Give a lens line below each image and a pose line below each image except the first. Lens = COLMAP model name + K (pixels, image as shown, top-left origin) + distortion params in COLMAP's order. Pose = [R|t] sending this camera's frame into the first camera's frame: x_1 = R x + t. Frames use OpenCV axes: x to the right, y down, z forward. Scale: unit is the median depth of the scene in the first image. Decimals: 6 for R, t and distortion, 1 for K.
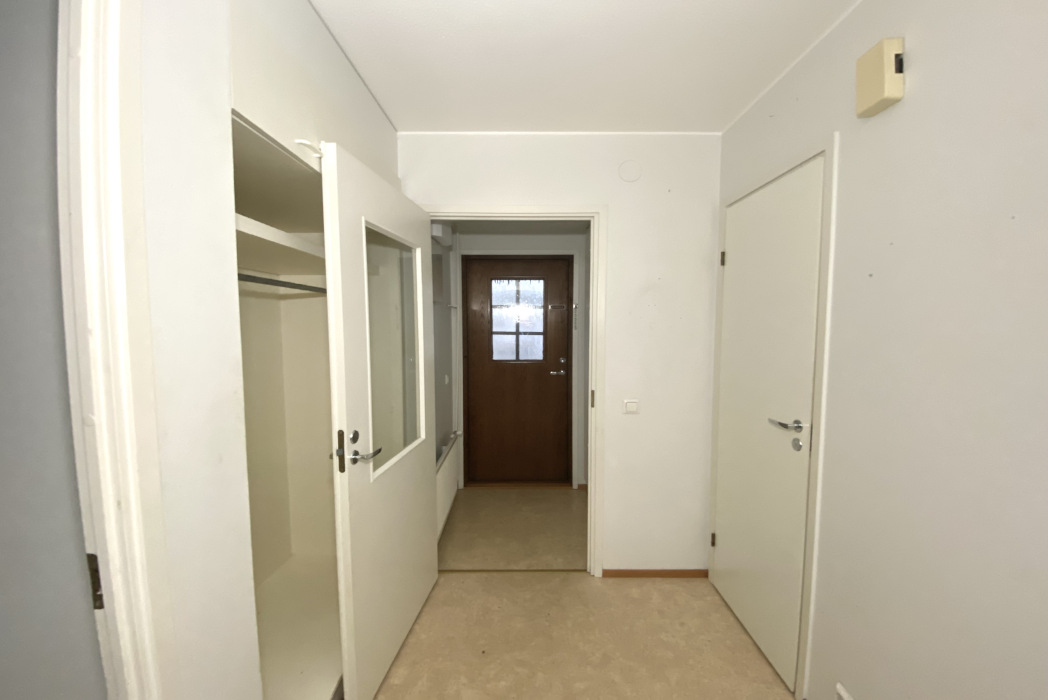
lens RADIAL K [[428.8, 0, 524.0], [0, 428.8, 350.0], [0, 0, 1]] dist [-0.001733, -0.000478]
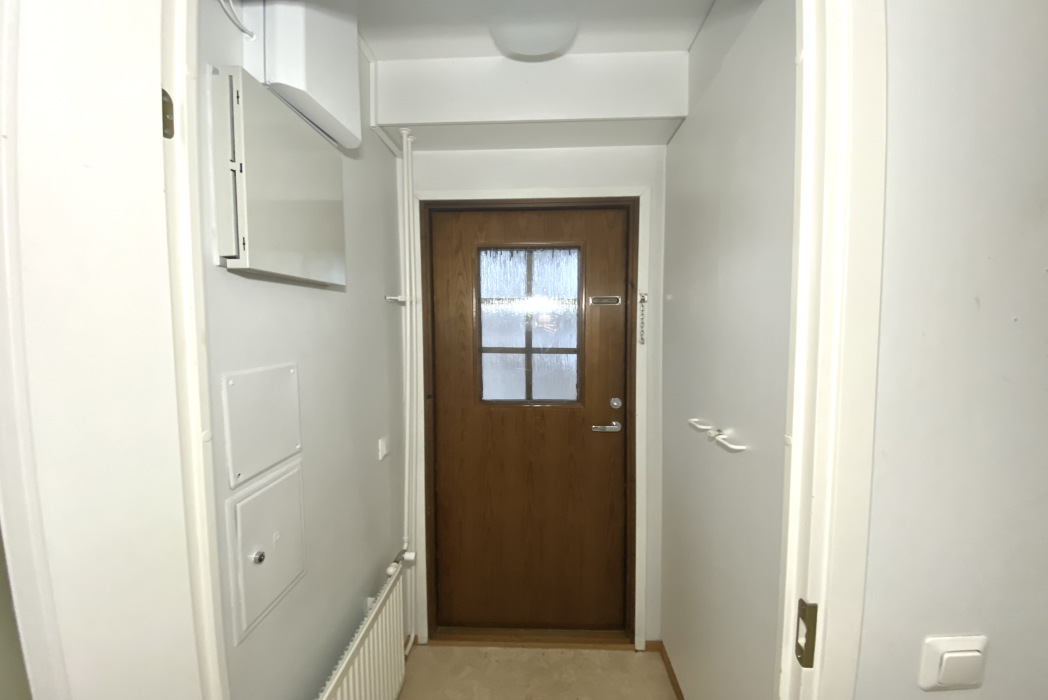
lens RADIAL K [[428.8, 0, 524.0], [0, 428.8, 350.0], [0, 0, 1]] dist [-0.001733, -0.000478]
pose [[0.999207, -0.002759, -0.039719, 0.000234], [0.002518, 0.999978, -0.006122, -0.036581], [0.039735, 0.006017, 0.999192, 0.470464]]
